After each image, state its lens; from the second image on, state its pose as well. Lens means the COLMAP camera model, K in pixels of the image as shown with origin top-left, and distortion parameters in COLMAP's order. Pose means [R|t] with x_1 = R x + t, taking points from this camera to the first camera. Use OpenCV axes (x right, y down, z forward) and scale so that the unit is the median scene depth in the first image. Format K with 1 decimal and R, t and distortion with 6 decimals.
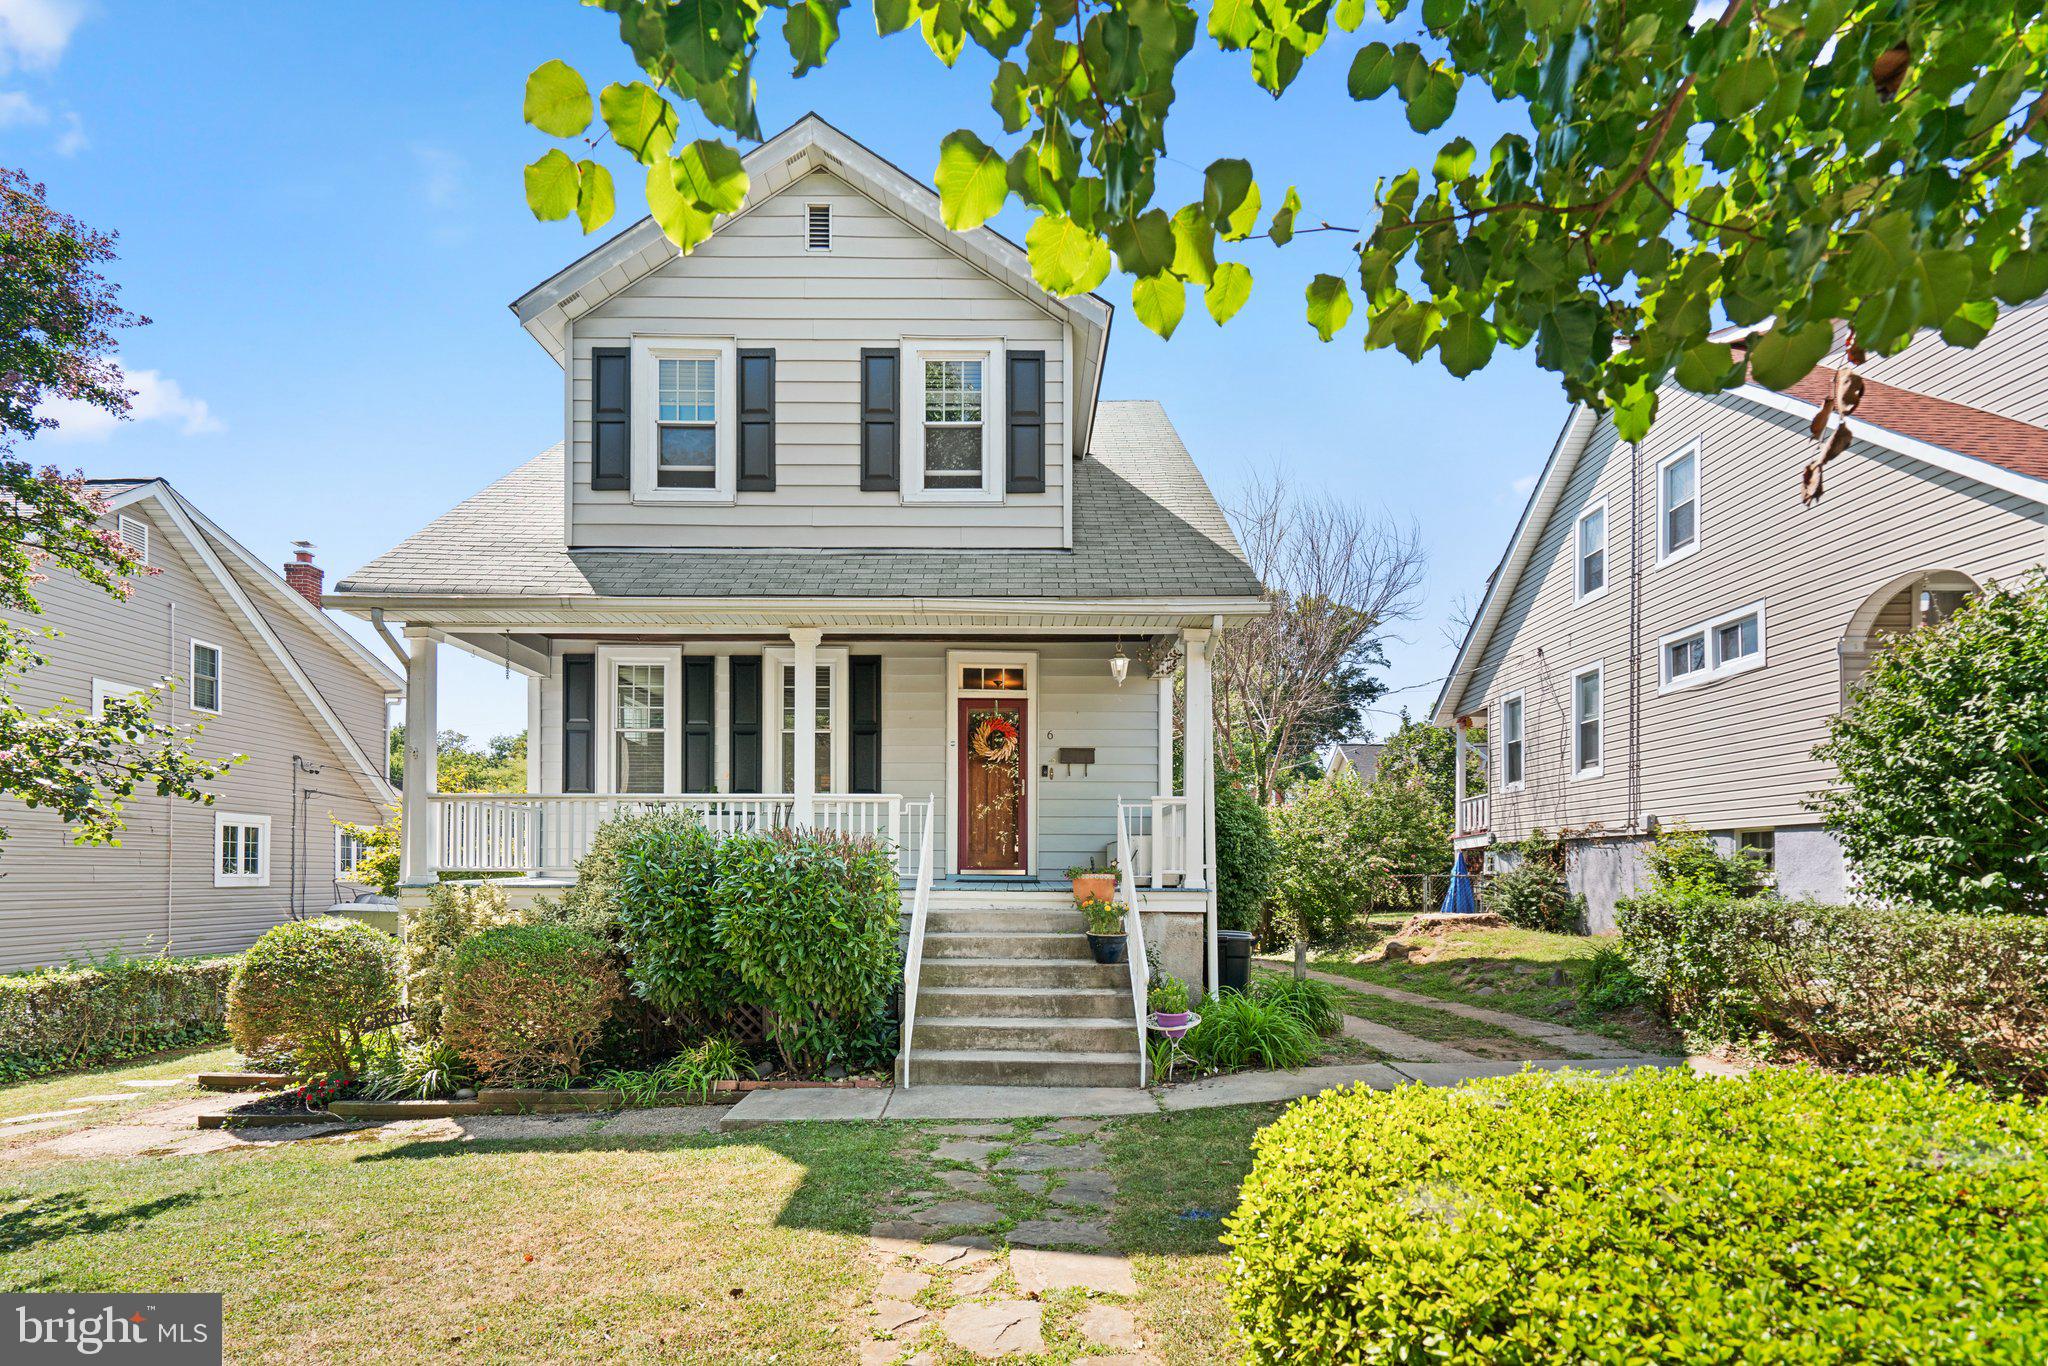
lens RADIAL K [[930.0, 0, 1011.0], [0, 930.0, 881.4], [0, 0, 1]] dist [0.000741, 0.000895]
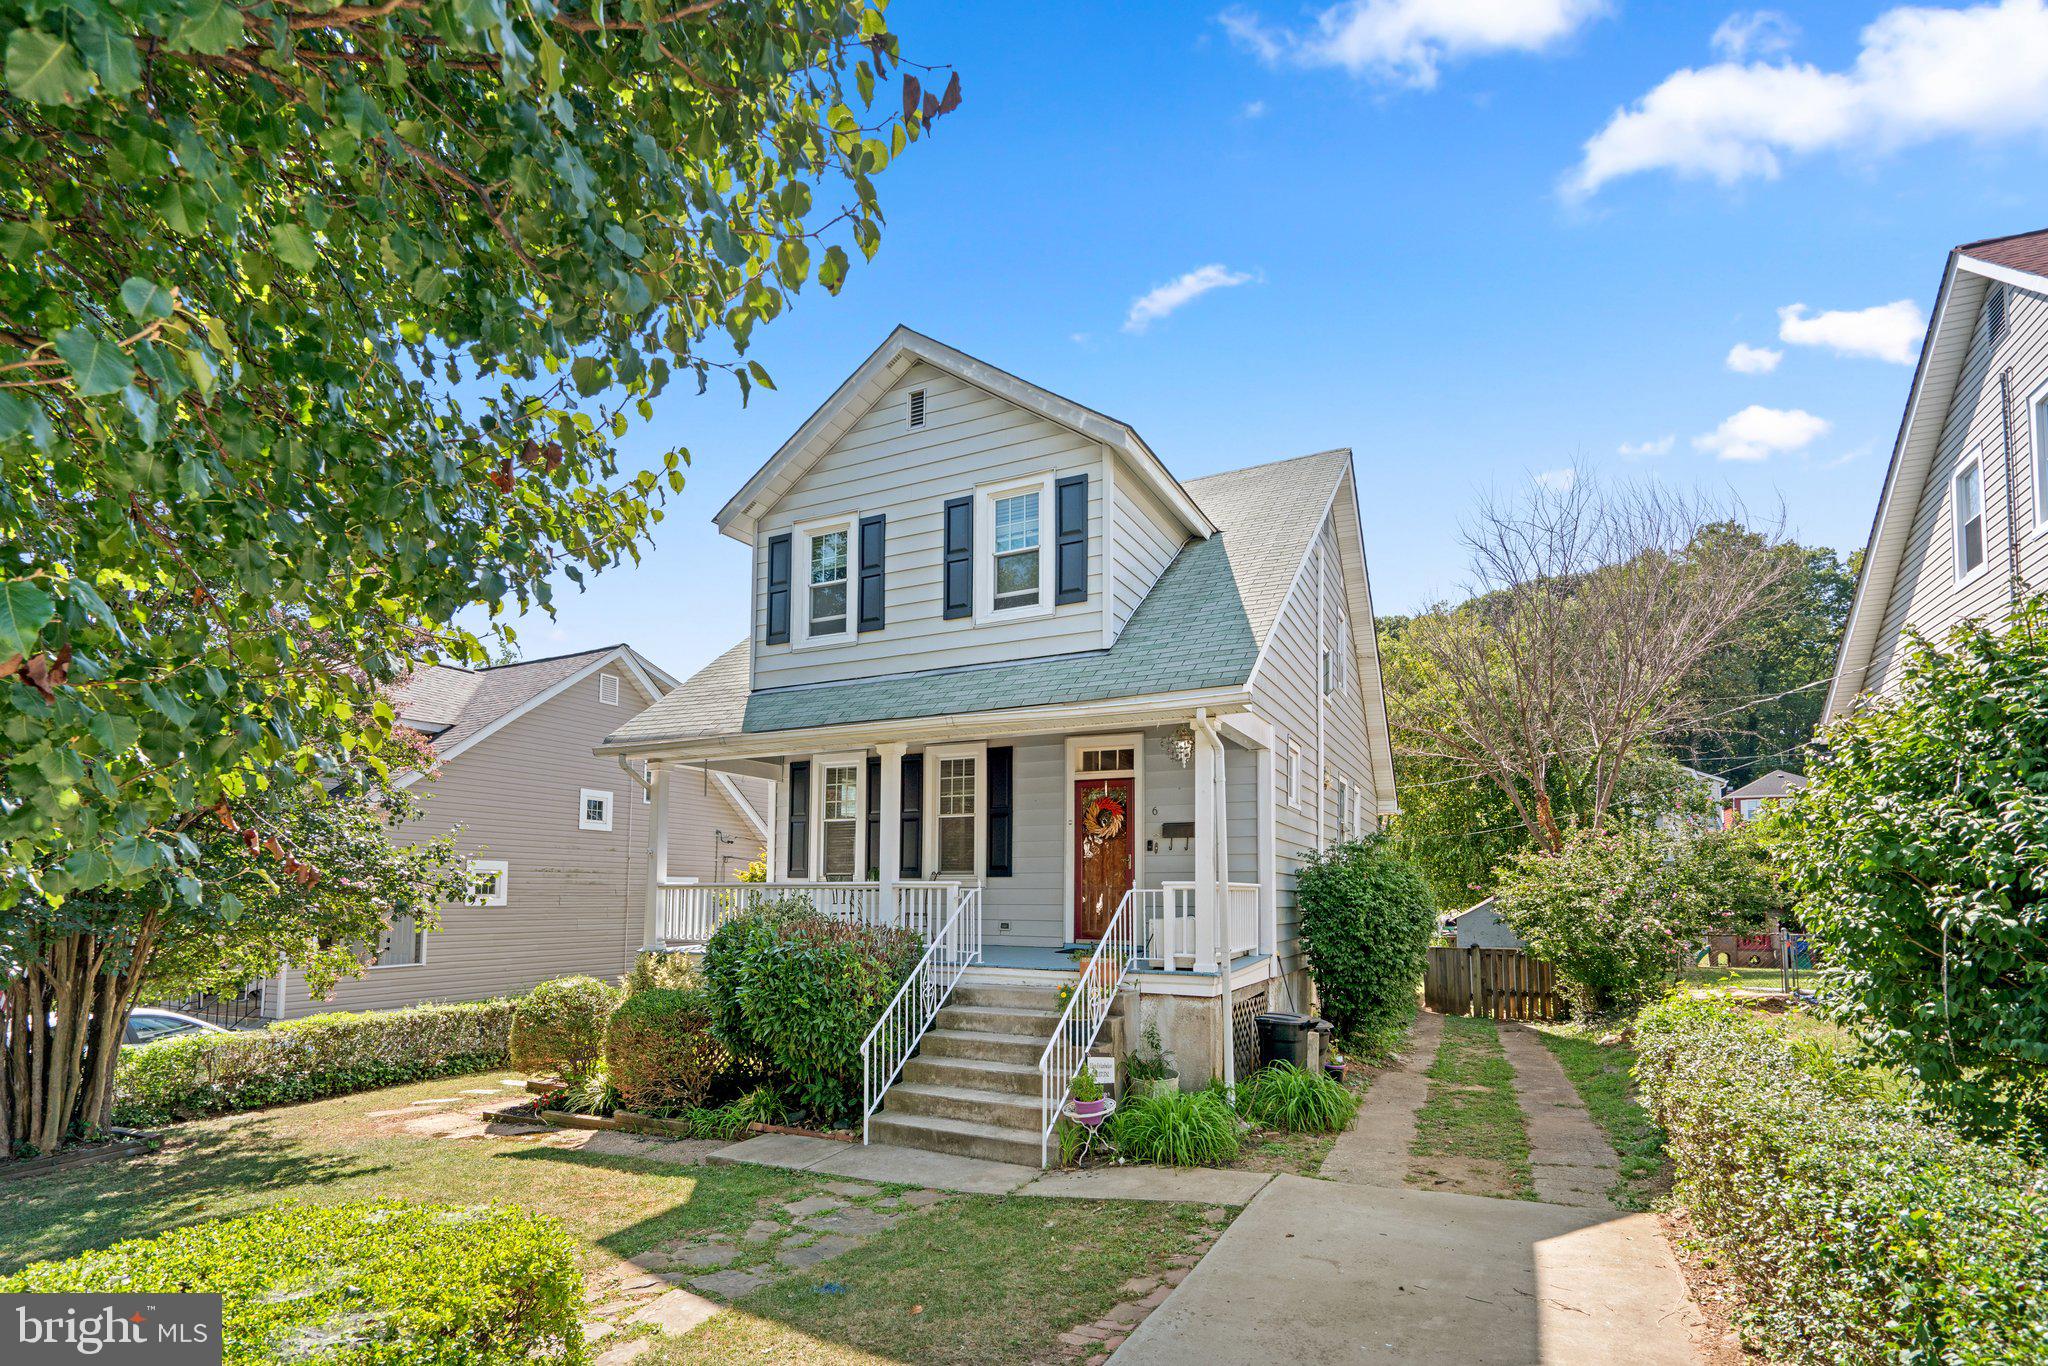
lens RADIAL K [[949.7, 0, 1062.6], [0, 949.7, 852.4], [0, 0, 1]] dist [0.000601, -0.000105]
pose [[0.904708, -0.020548, -0.425537, 0.476295], [-0.004014, 0.998381, -0.056742, -0.060917], [0.426014, 0.053043, 0.903160, 0.000001]]
